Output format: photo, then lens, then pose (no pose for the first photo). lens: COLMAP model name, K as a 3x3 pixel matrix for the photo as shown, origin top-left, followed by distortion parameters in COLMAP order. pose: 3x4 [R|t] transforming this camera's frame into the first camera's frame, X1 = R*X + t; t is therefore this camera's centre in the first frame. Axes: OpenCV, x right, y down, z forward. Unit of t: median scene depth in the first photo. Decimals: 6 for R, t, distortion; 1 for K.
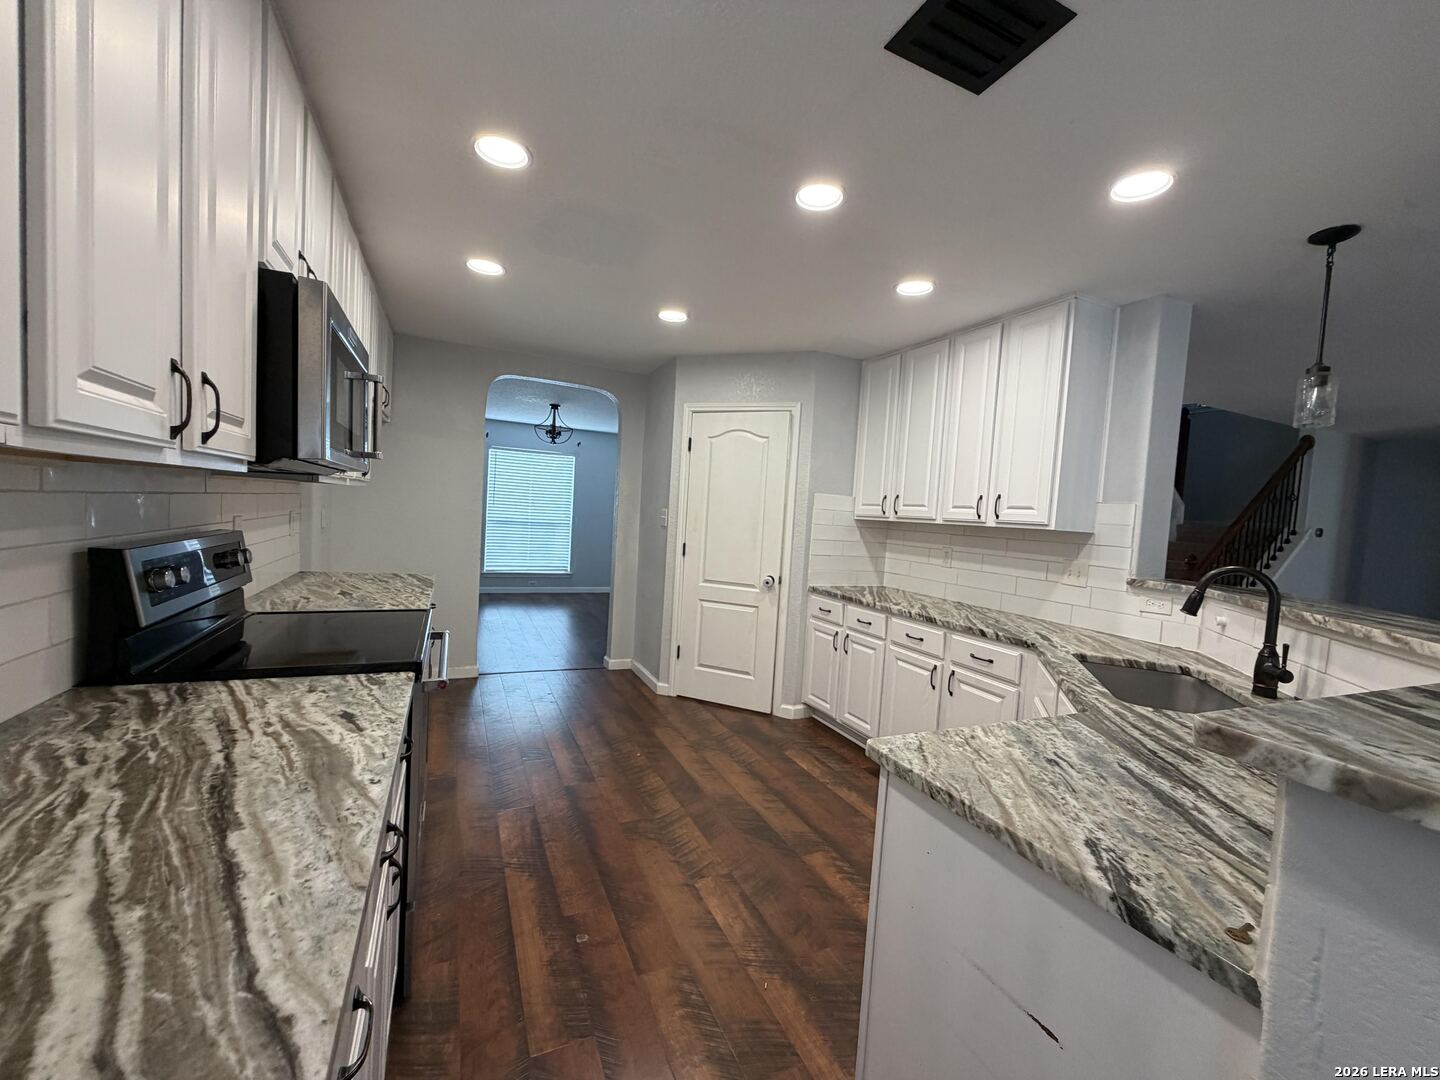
lens RADIAL K [[583.3, 0, 718.8], [0, 583.3, 540.6], [0, 0, 1]] dist [-0.001849, 0.000008]
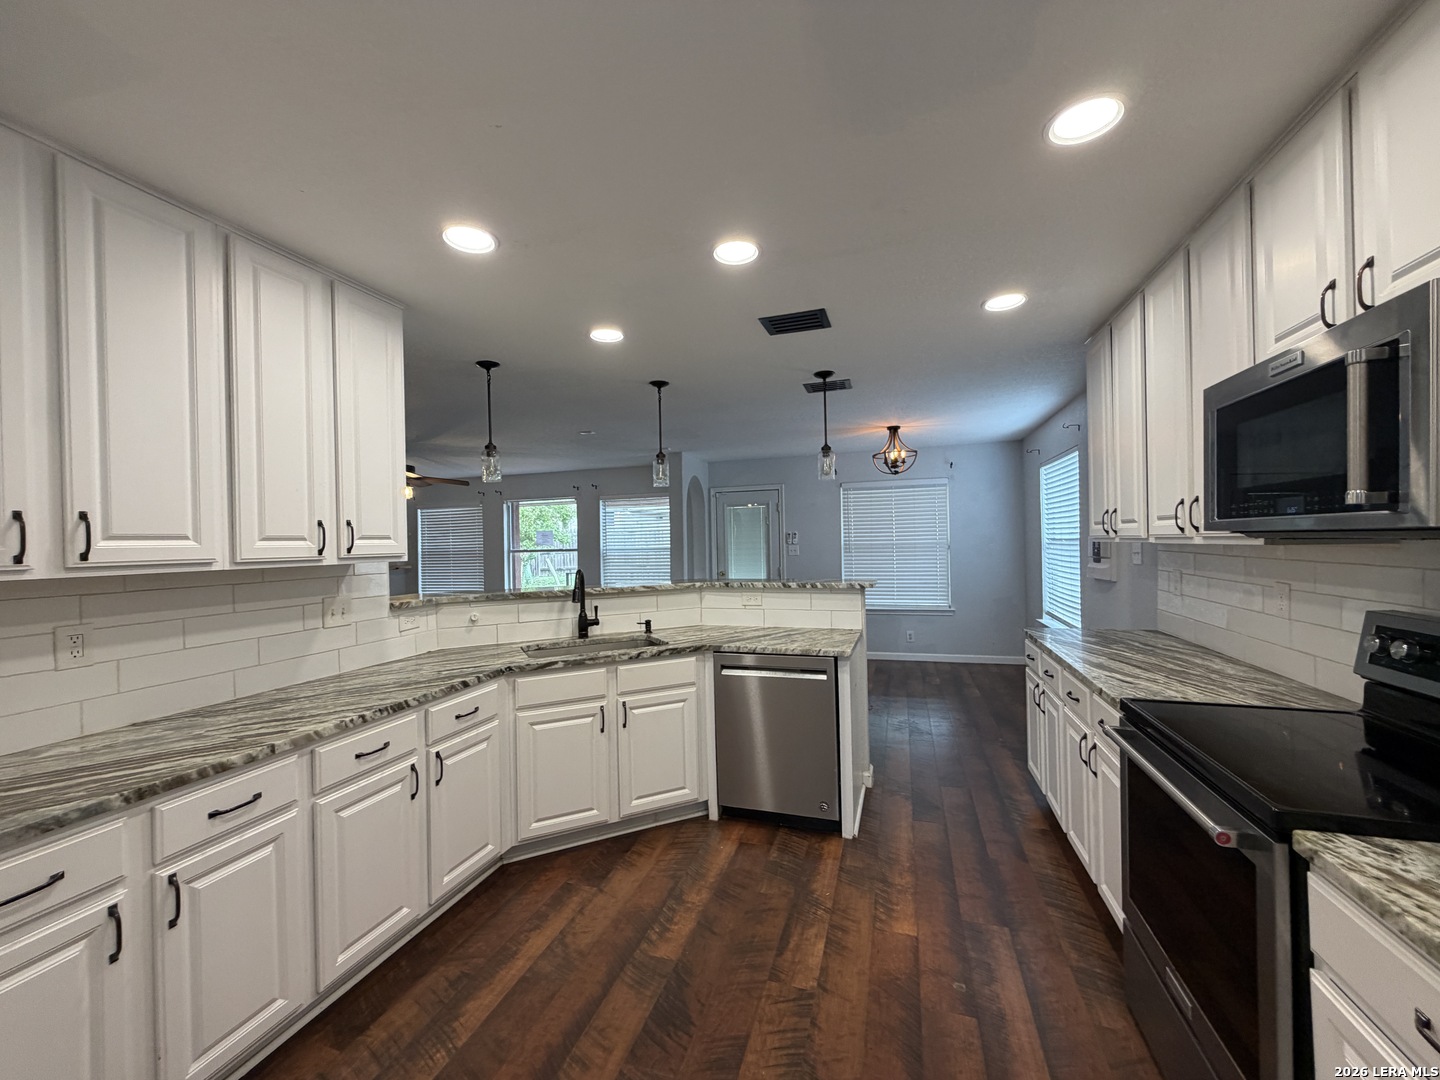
lens RADIAL K [[583.3, 0, 716.2], [0, 583.3, 538.7], [0, 0, 1]] dist [-0.001849, 0.000008]
pose [[-0.738160, -0.038965, 0.673499, -0.358169], [0.013240, 0.997302, 0.072209, -0.102802], [-0.674496, 0.062219, -0.735653, 1.240404]]
